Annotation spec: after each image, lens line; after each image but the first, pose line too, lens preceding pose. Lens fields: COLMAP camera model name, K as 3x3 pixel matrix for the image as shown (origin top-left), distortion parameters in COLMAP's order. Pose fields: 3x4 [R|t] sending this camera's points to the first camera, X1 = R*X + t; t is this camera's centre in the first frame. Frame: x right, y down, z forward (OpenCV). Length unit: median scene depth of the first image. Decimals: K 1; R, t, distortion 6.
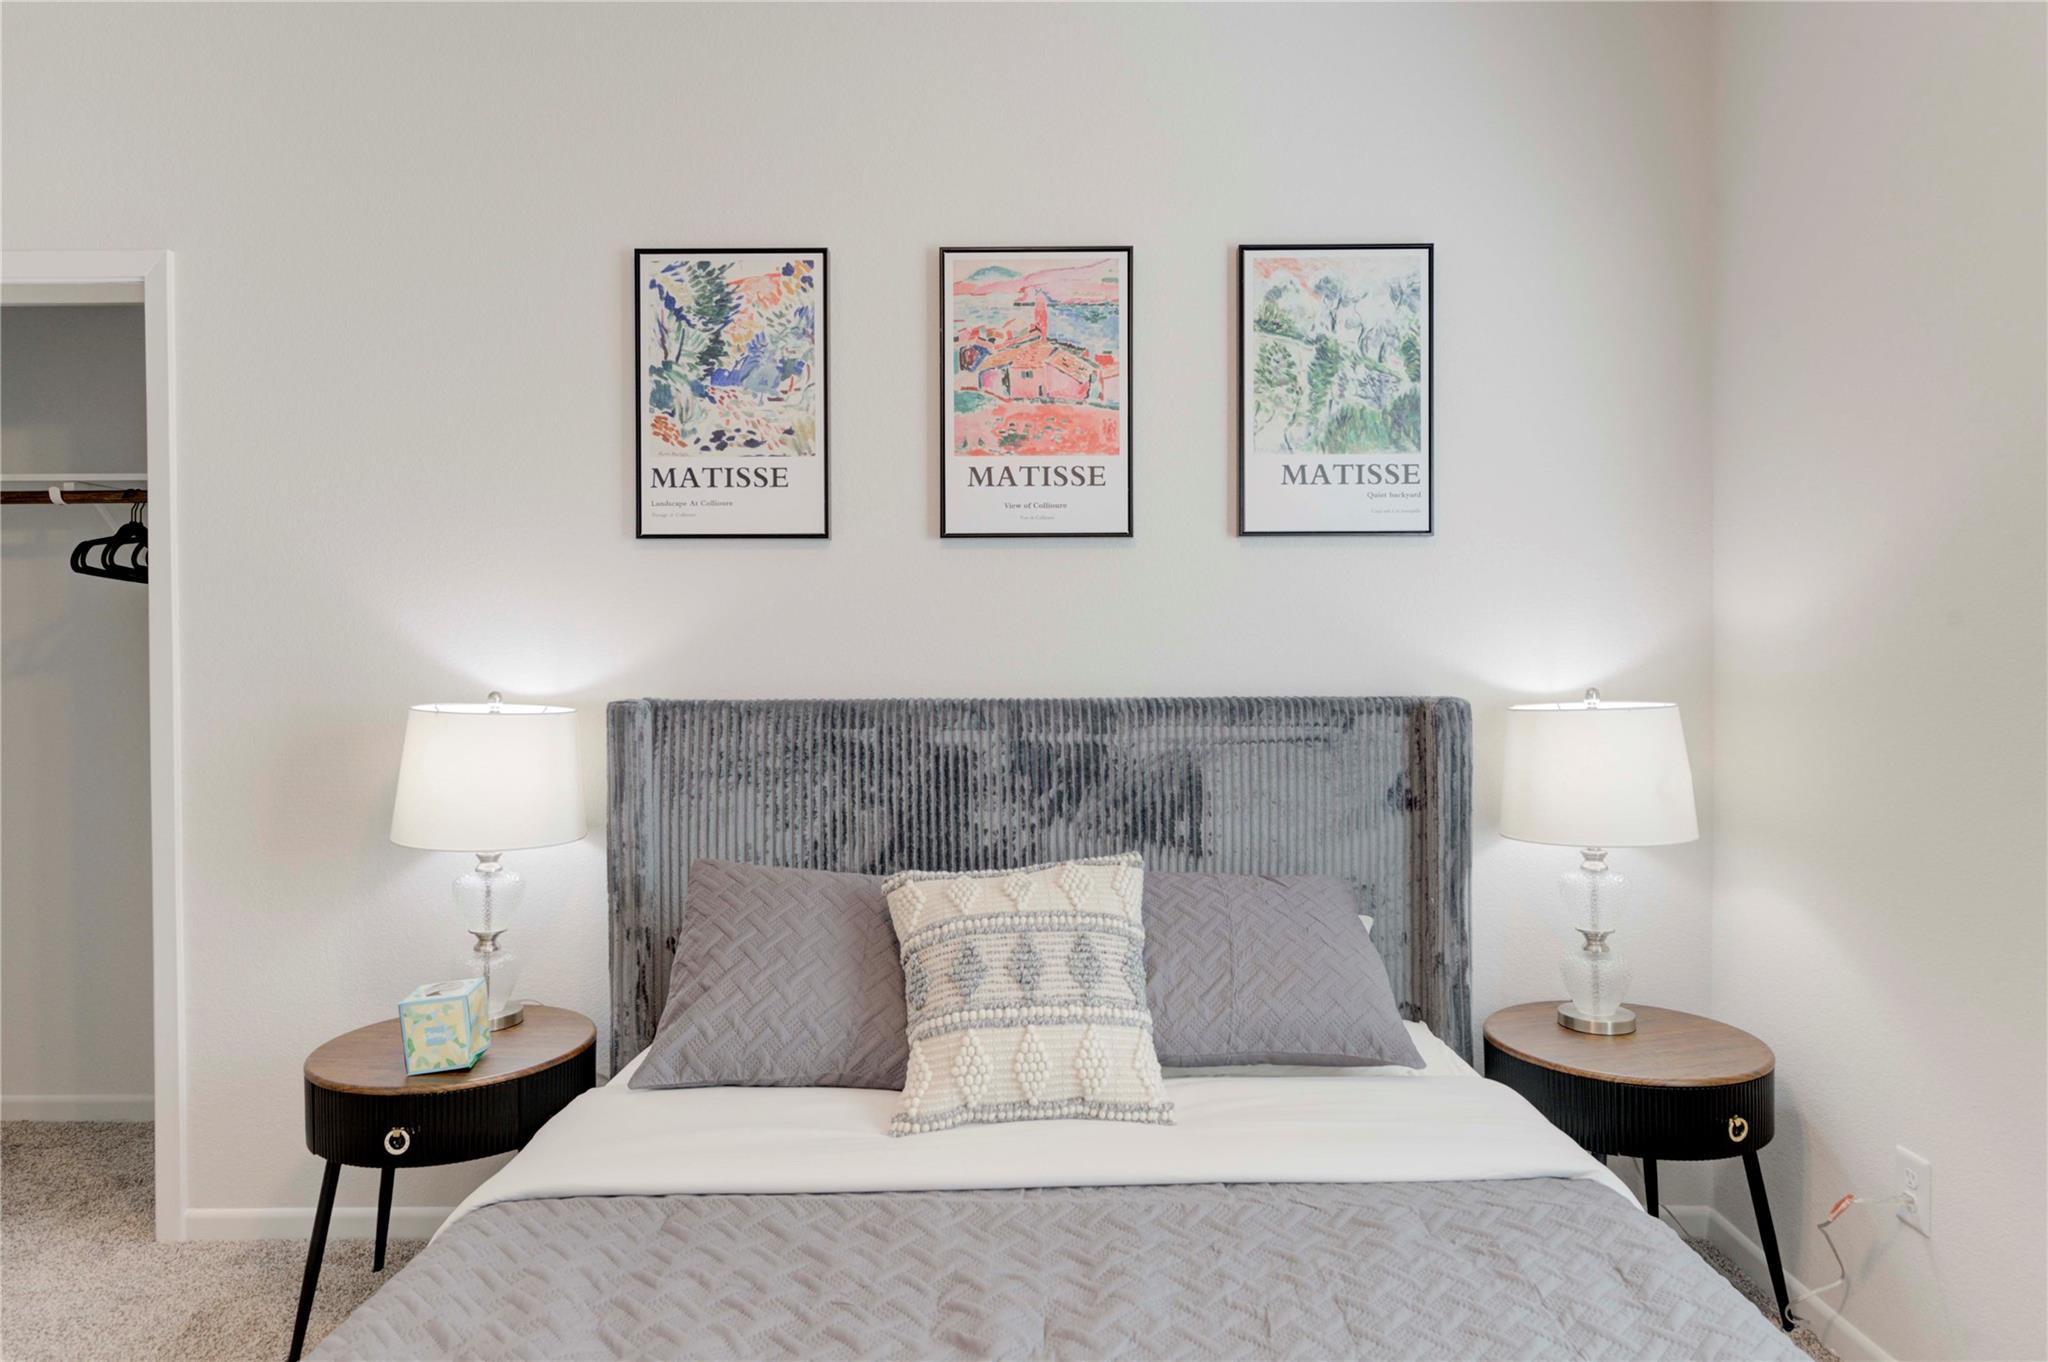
lens RADIAL K [[1216.3, 0, 1036.3], [0, 1216.3, 680.1], [0, 0, 1]] dist [0.001453, 0.000464]
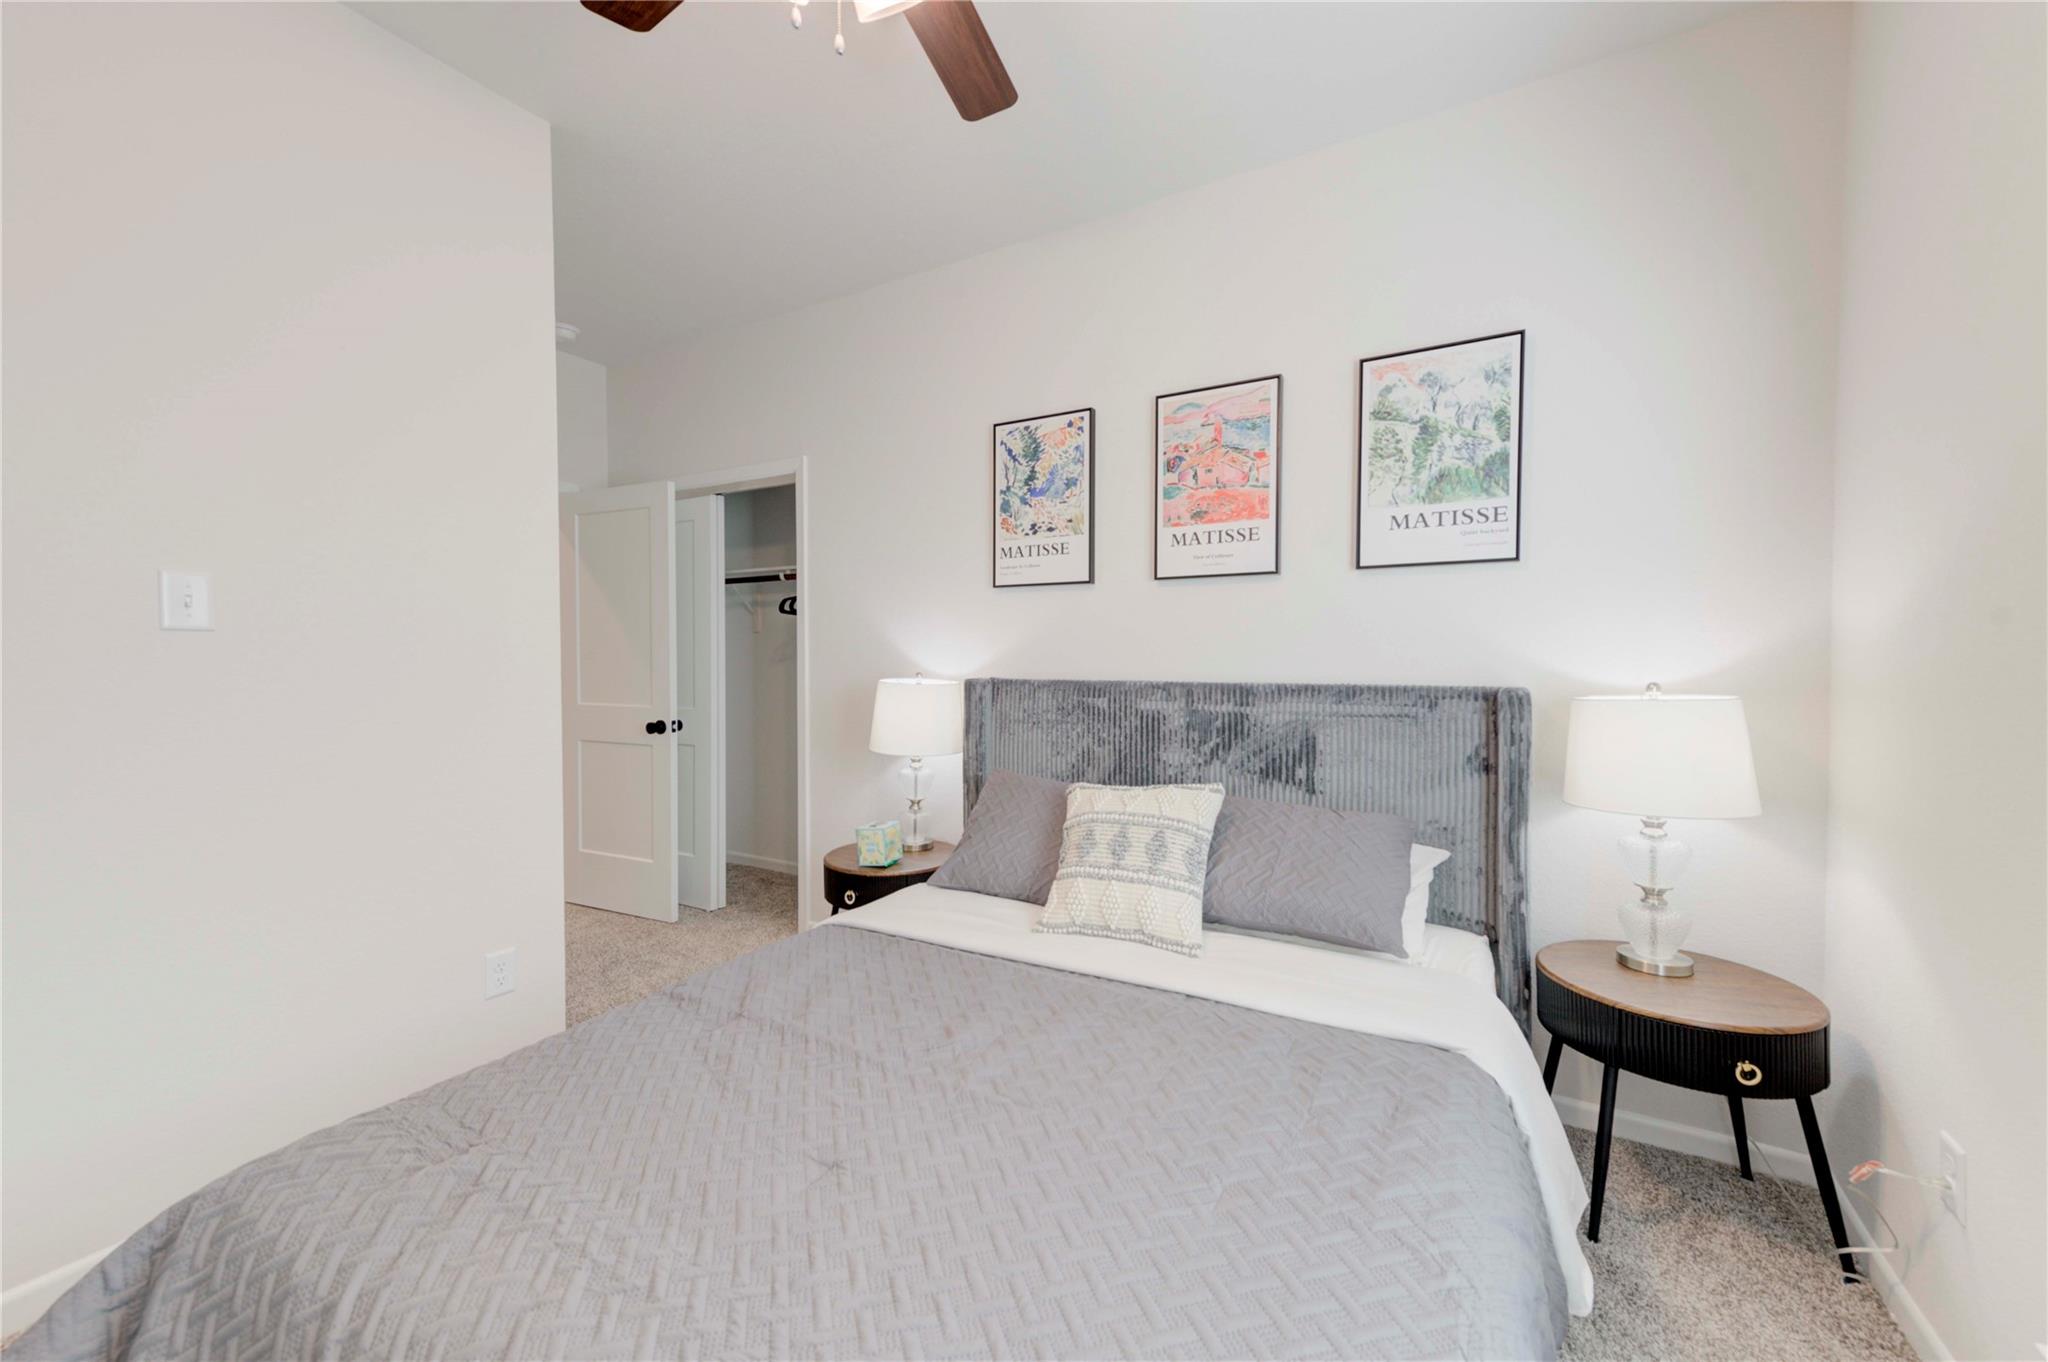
lens RADIAL K [[800.6, 0, 1034.6], [0, 800.6, 681.1], [0, 0, 1]] dist [0.023425, -0.000711]
pose [[0.867747, 0.019742, -0.496613, 0.315278], [-0.011957, 0.999751, 0.018851, -0.002680], [0.496862, -0.010420, 0.867767, 0.010395]]
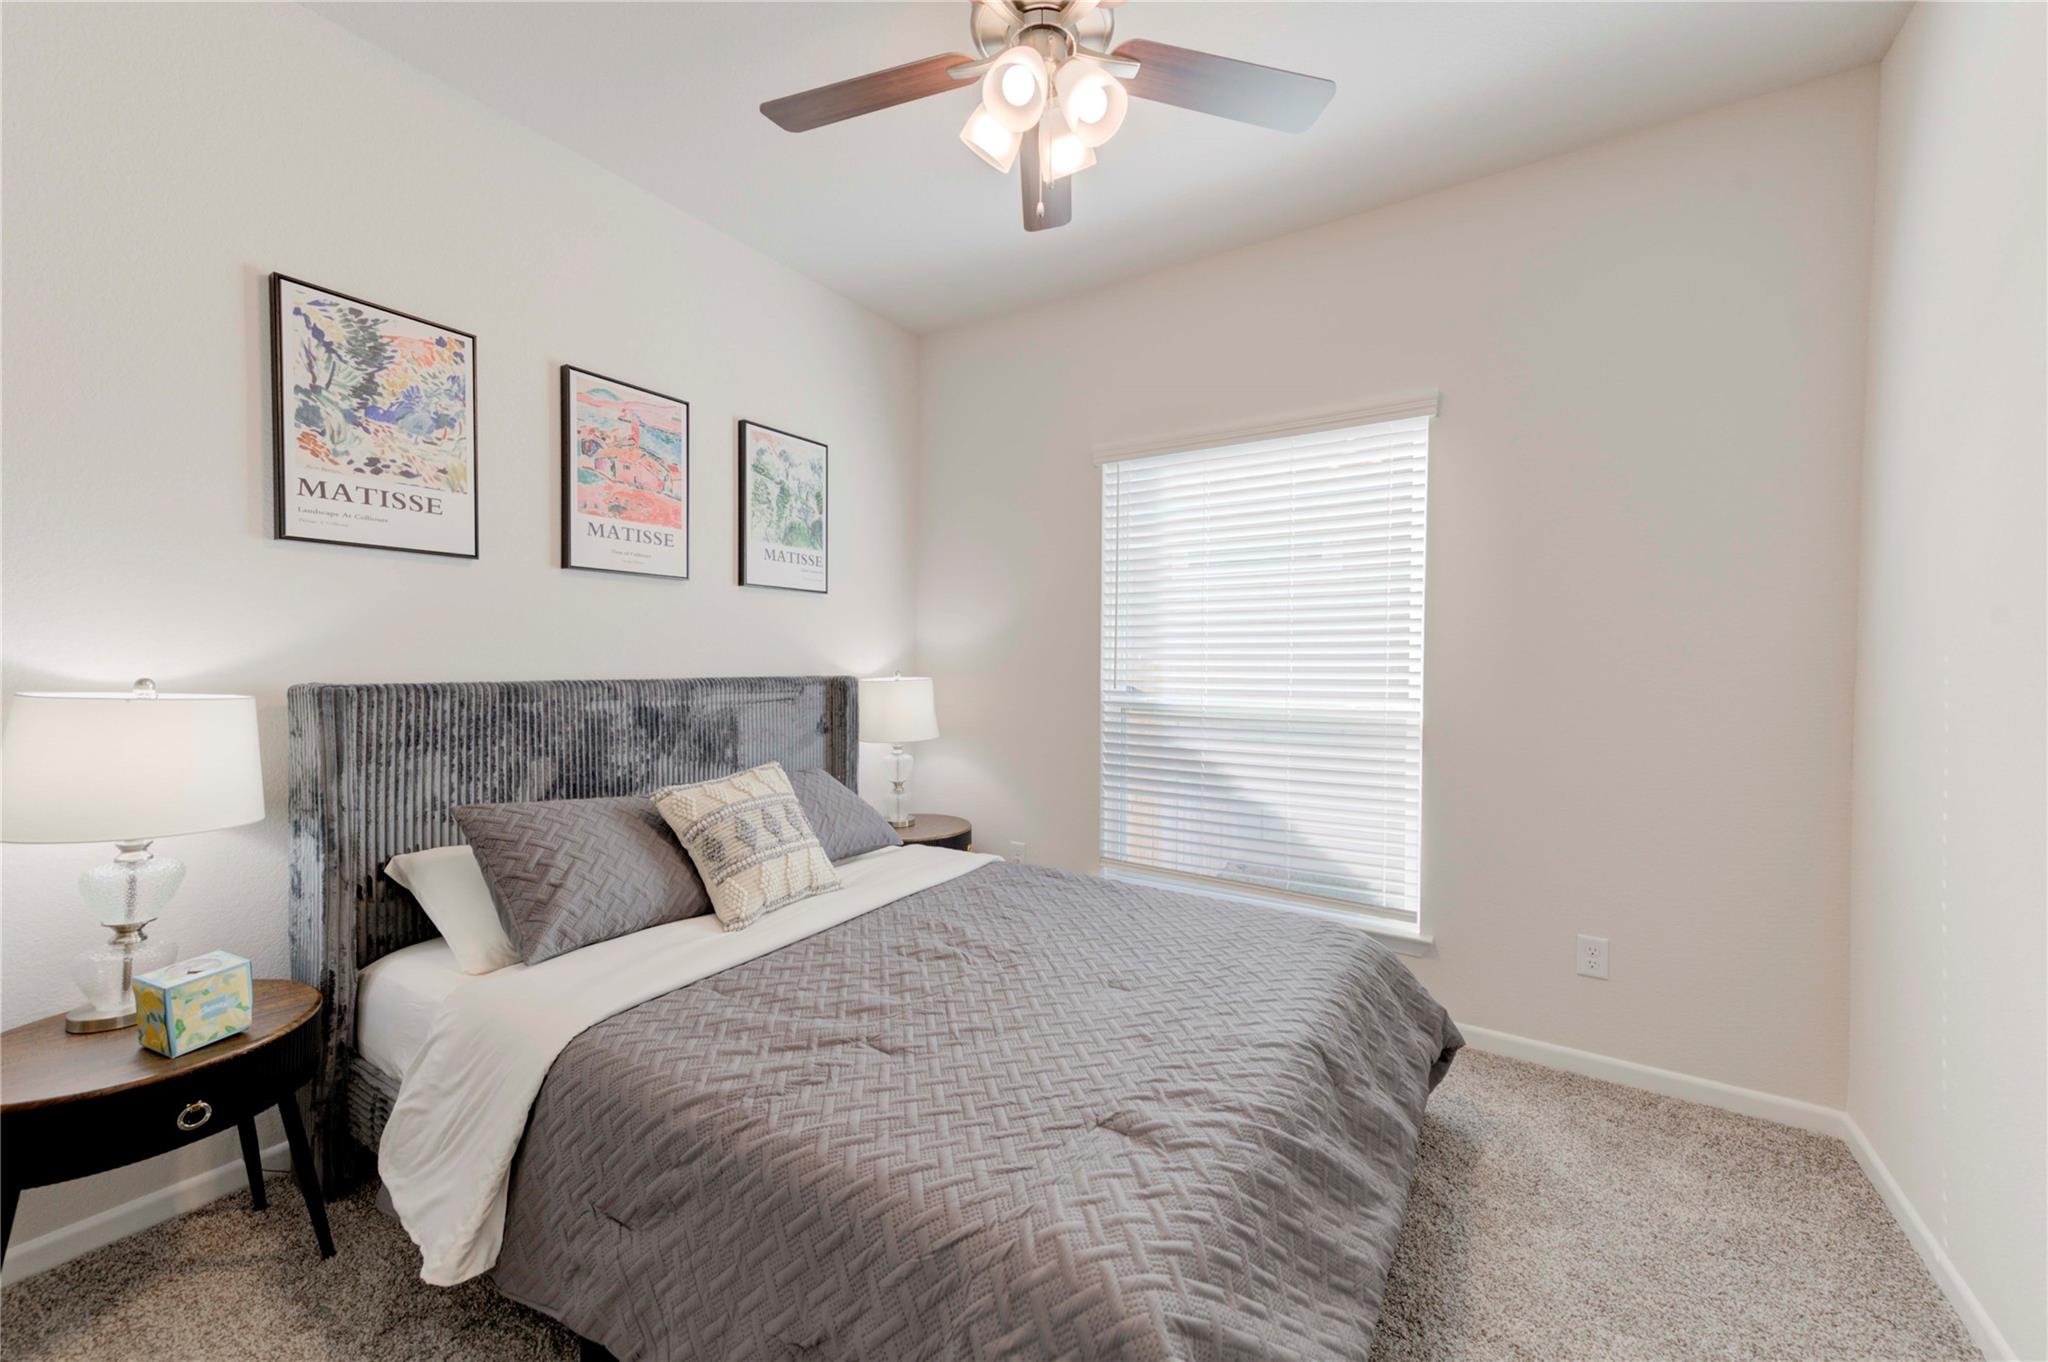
lens RADIAL K [[800.6, 0, 1048.3], [0, 800.6, 677.3], [0, 0, 1]] dist [0.023425, -0.000711]
pose [[0.519282, -0.009903, 0.854546, -0.611804], [-0.000368, 0.999930, 0.011811, 0.000311], [-0.854603, -0.006448, 0.519242, 0.020613]]
